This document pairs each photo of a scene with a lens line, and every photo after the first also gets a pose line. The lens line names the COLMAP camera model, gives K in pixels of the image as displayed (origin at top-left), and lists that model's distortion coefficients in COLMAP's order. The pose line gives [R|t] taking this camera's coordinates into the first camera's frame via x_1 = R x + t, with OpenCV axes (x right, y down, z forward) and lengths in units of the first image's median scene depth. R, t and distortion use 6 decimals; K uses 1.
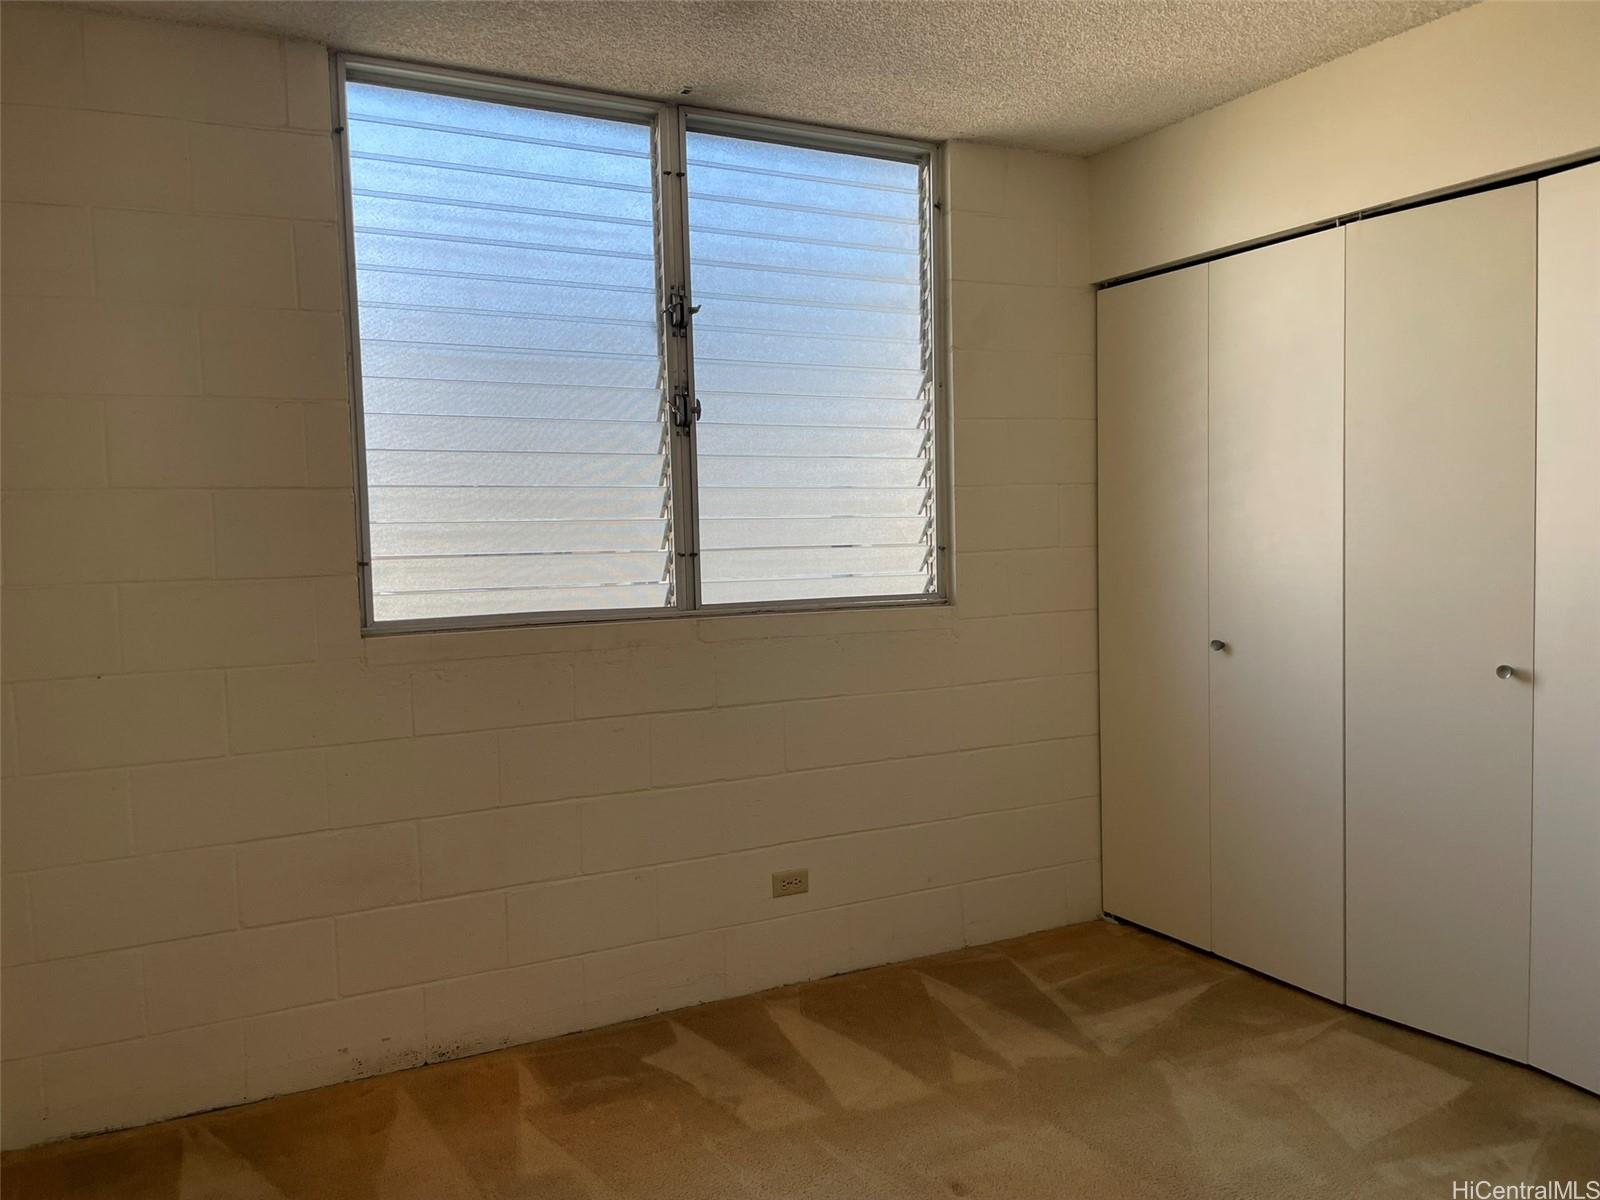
lens RADIAL K [[1197.7, 0, 800.0], [0, 1197.7, 600.0], [0, 0, 1]] dist [0.088440, -0.123595]
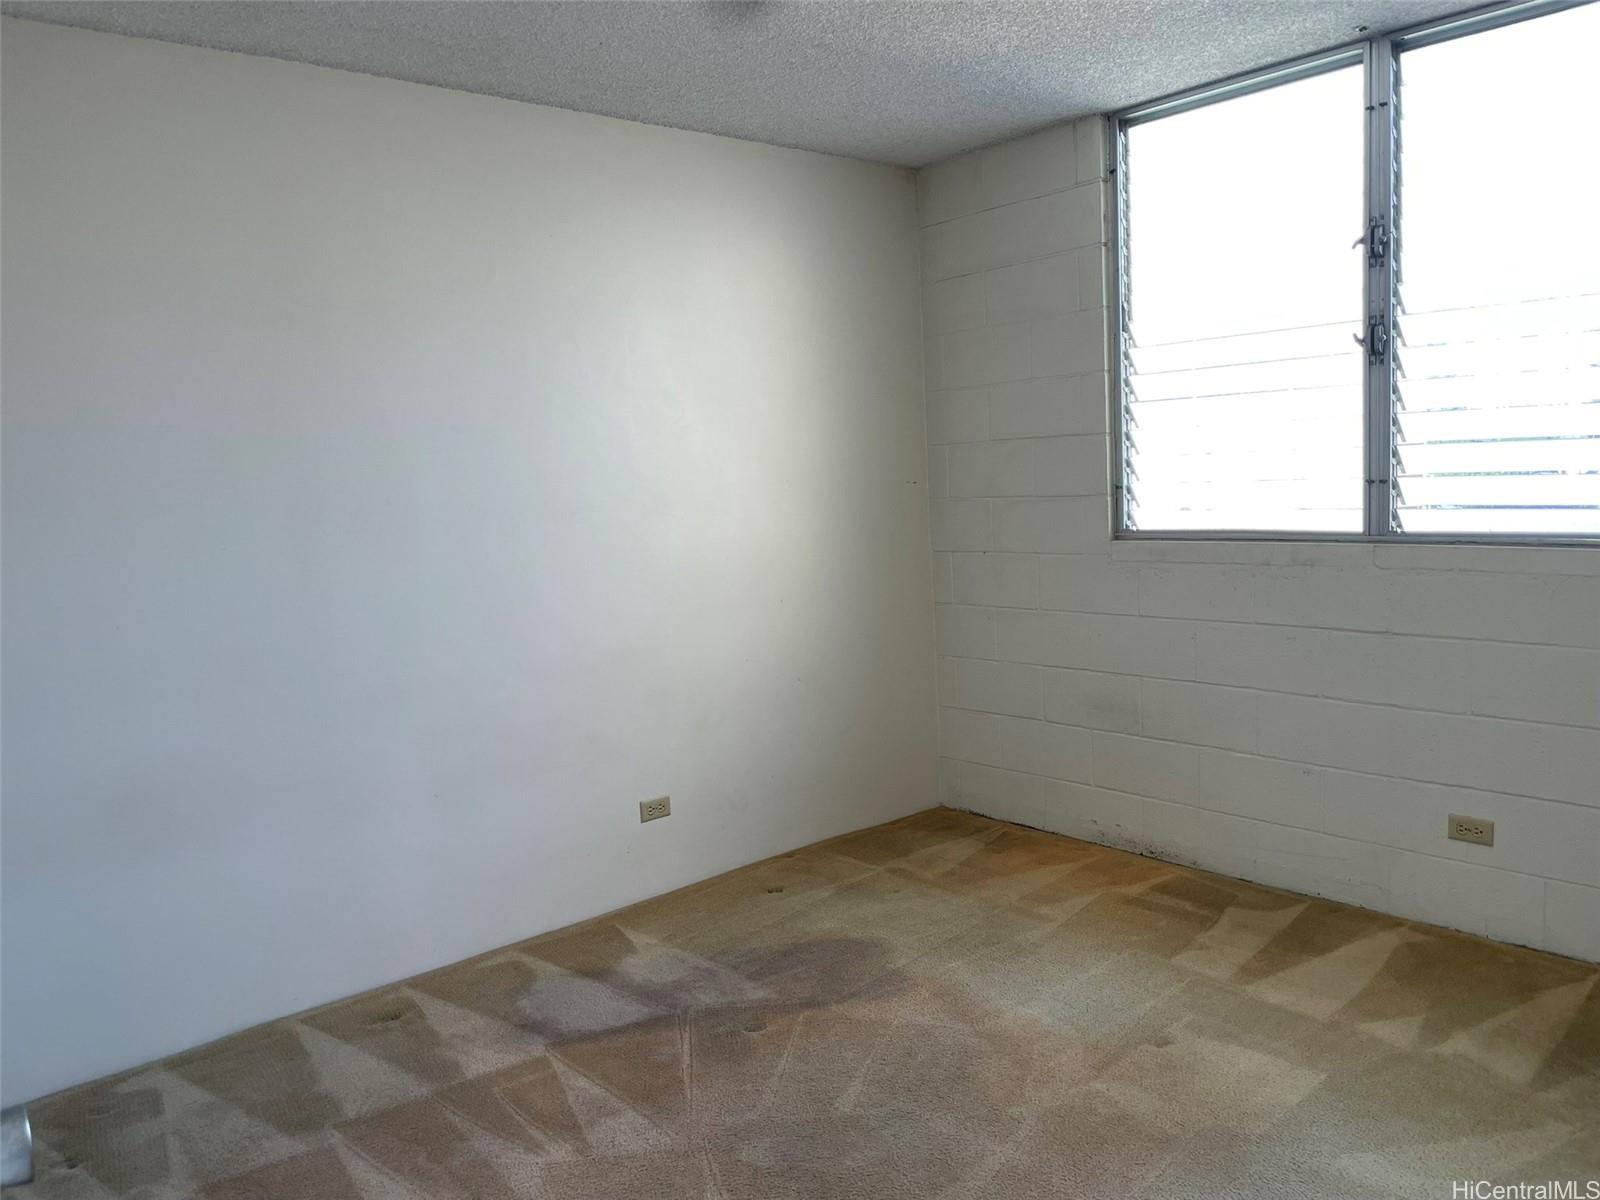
lens RADIAL K [[1197.7, 0, 800.0], [0, 1197.7, 600.0], [0, 0, 1]] dist [0.088440, -0.123595]
pose [[0.257247, 0.120768, -0.958770, 0.862716], [-0.011624, 0.992475, 0.121895, -0.063467], [0.966276, -0.020212, 0.256715, 0.283579]]
